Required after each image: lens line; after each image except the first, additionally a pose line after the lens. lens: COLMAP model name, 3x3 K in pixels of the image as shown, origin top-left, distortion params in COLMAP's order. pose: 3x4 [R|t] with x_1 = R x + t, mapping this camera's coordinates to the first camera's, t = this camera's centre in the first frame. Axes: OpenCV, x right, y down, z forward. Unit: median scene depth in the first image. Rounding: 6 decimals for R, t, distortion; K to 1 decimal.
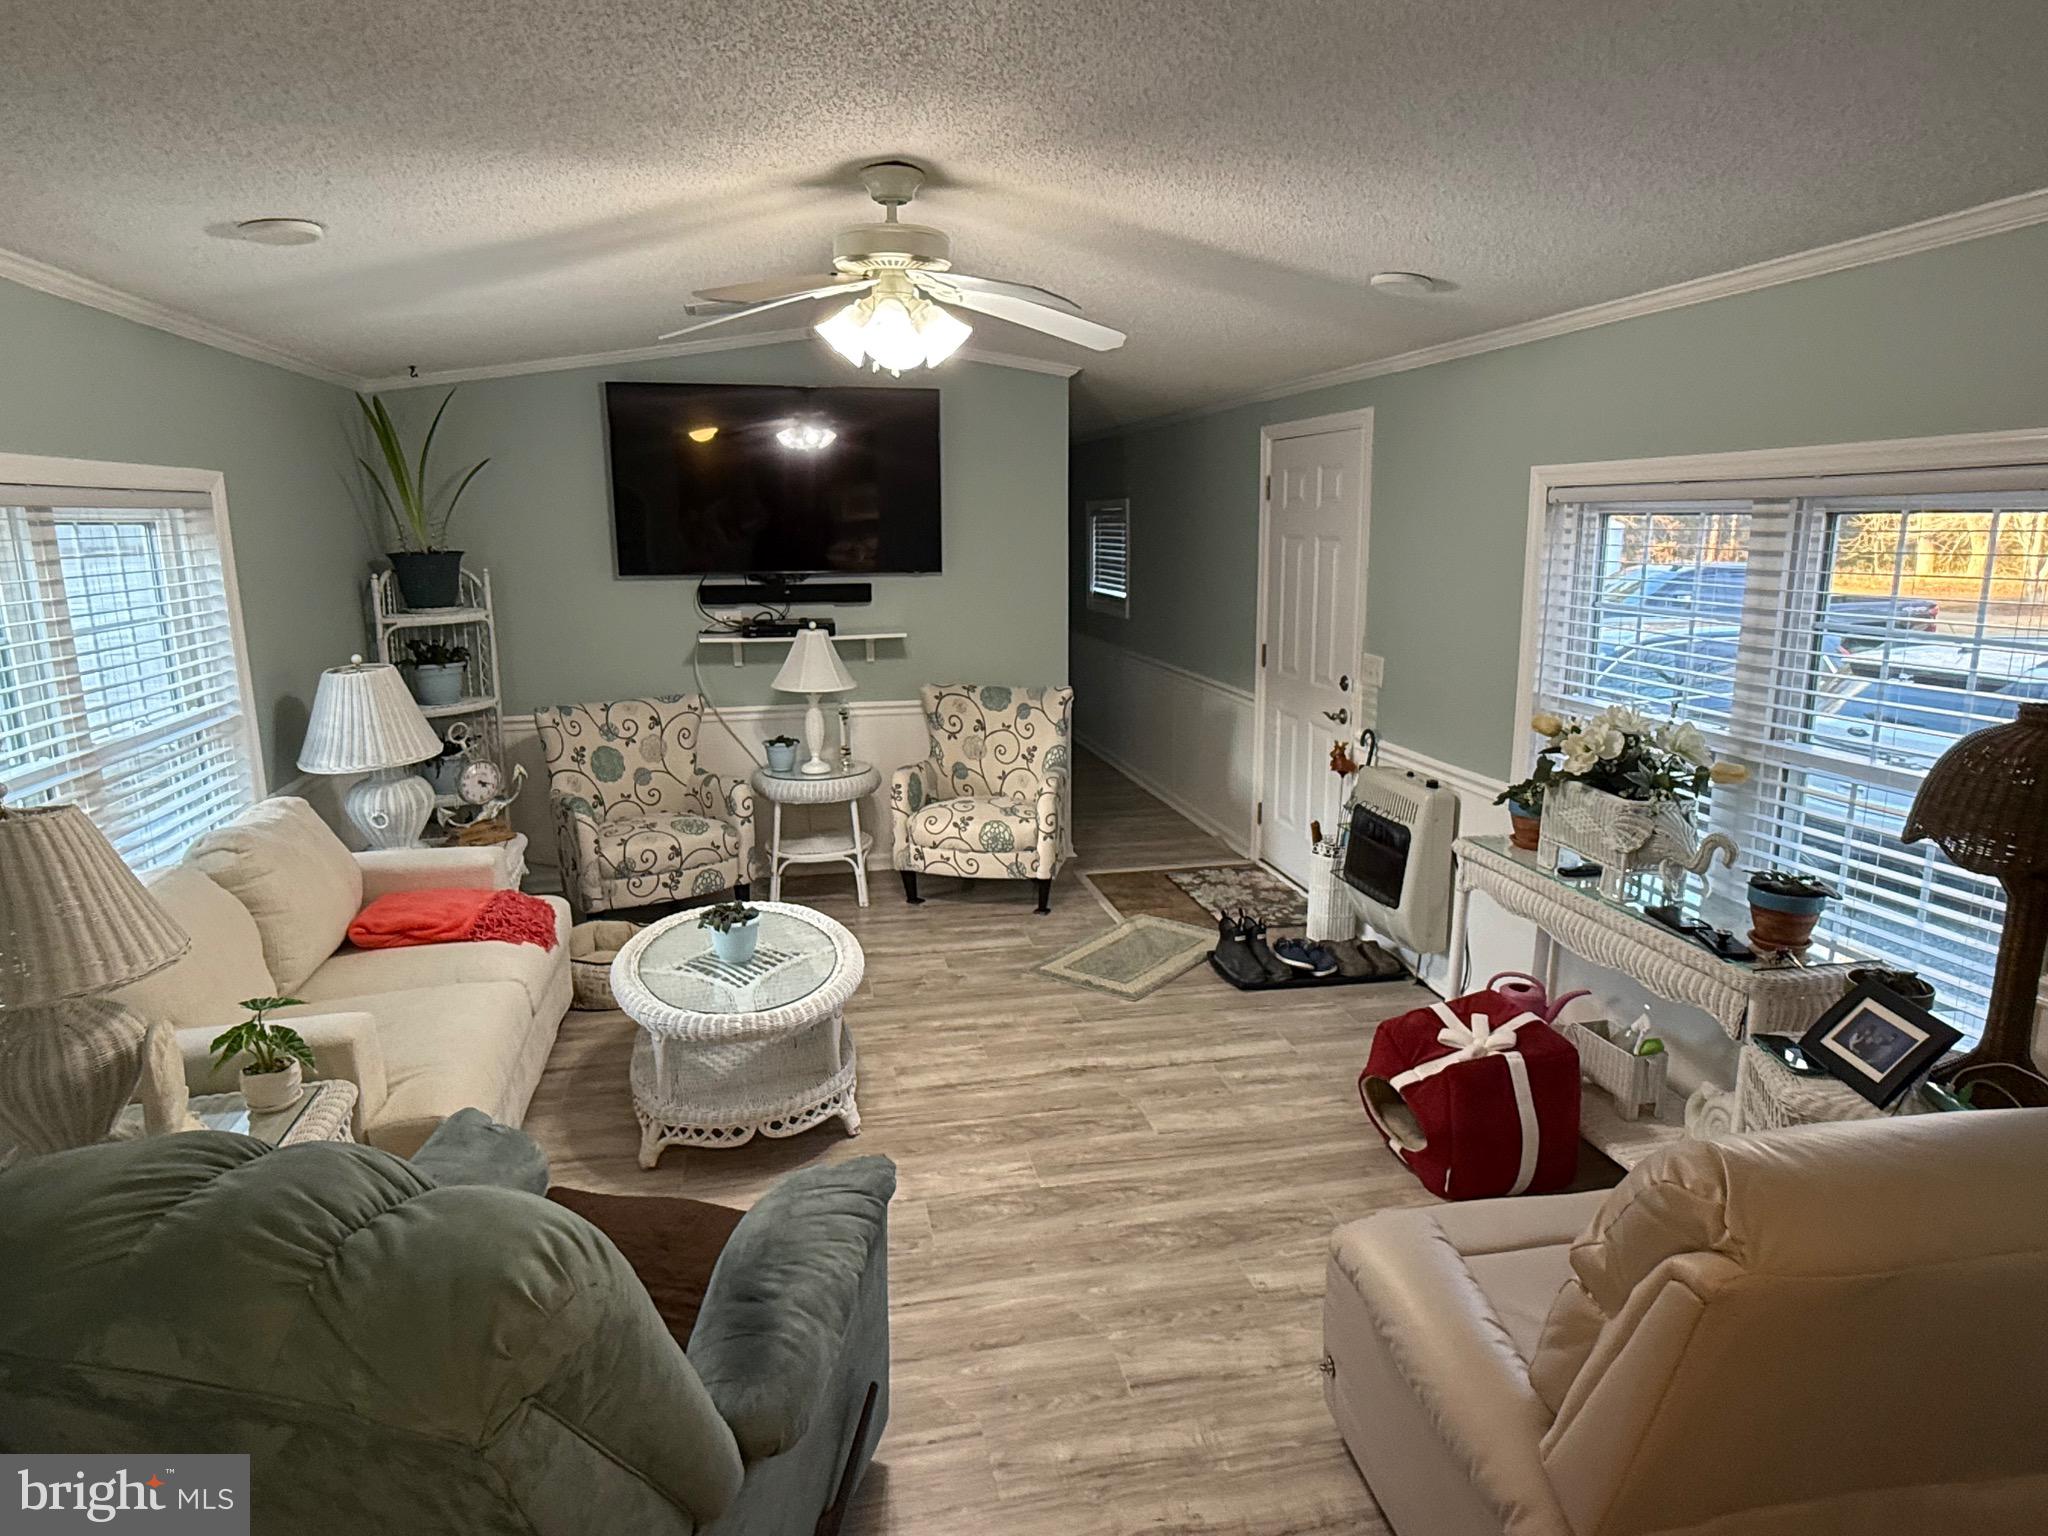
lens RADIAL K [[1212.7, 0, 1031.1], [0, 1212.7, 770.0], [0, 0, 1]] dist [0.000864, -0.000499]
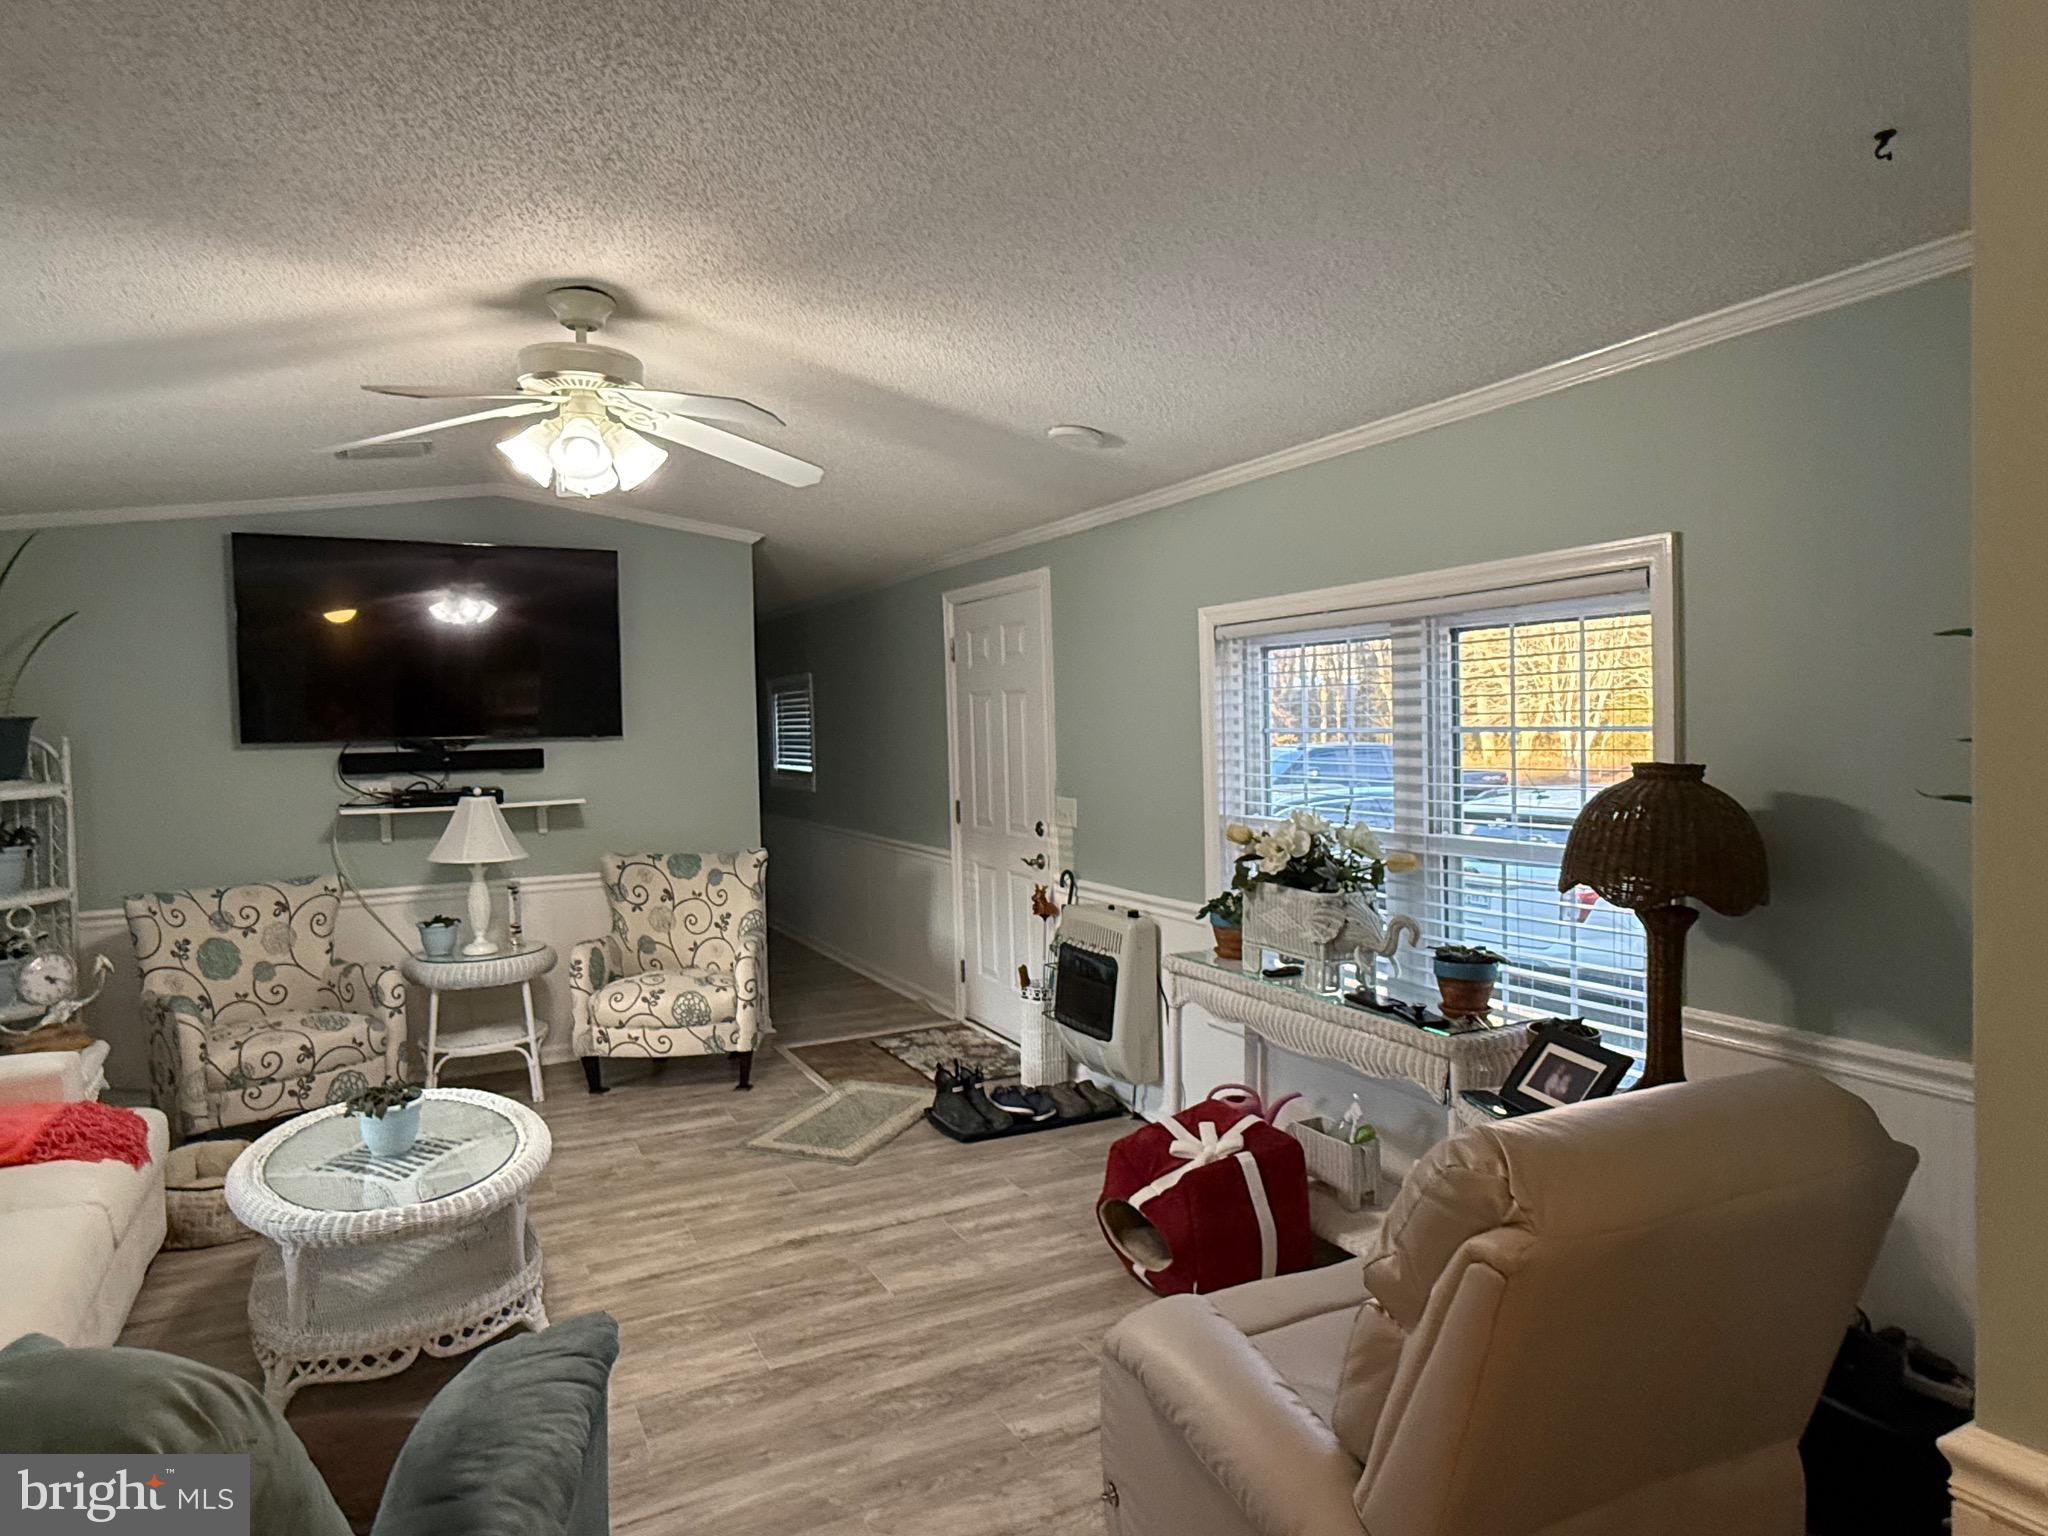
lens RADIAL K [[1211.2, 0, 1024.0], [0, 1211.2, 768.0], [0, 0, 1]] dist [-0.004482, 0.002147]
pose [[0.965222, -0.026290, 0.260105, -0.019285], [0.069702, 0.984796, -0.159119, 0.039530], [-0.251967, 0.171715, 0.952379, 0.019836]]
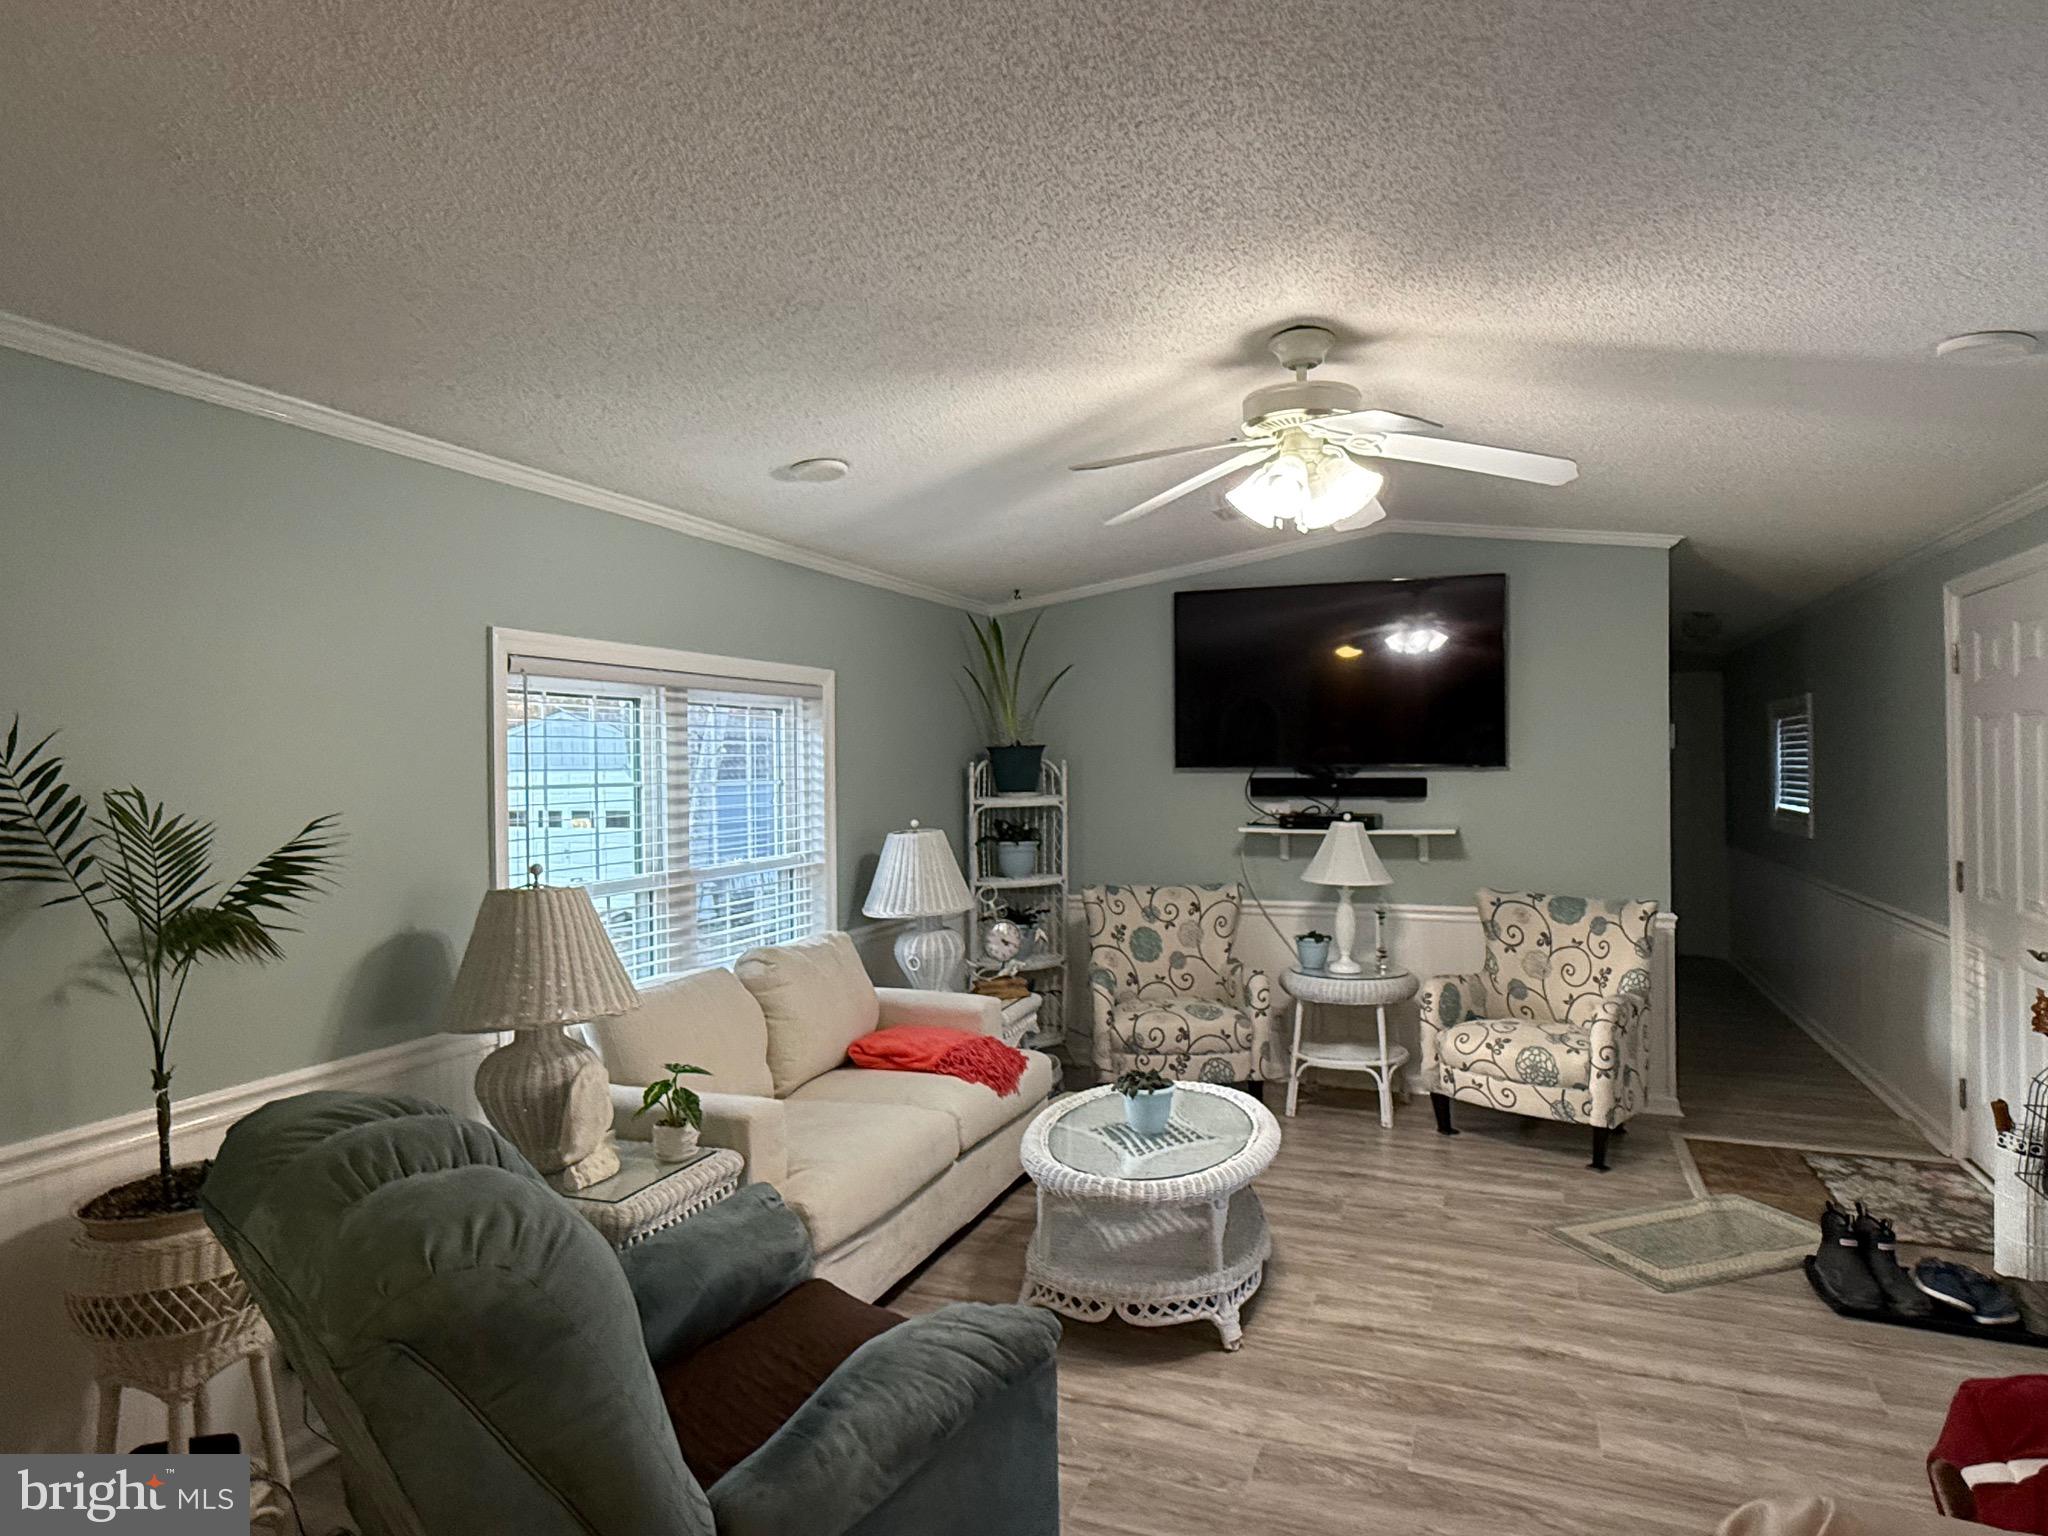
lens RADIAL K [[1212.7, 0, 1031.1], [0, 1212.7, 770.0], [0, 0, 1]] dist [0.000864, -0.000499]
pose [[0.831427, 0.000443, -0.555634, 0.152747], [-0.108644, 0.980827, -0.161788, 0.028327], [0.544909, 0.194881, 0.815534, 0.072490]]
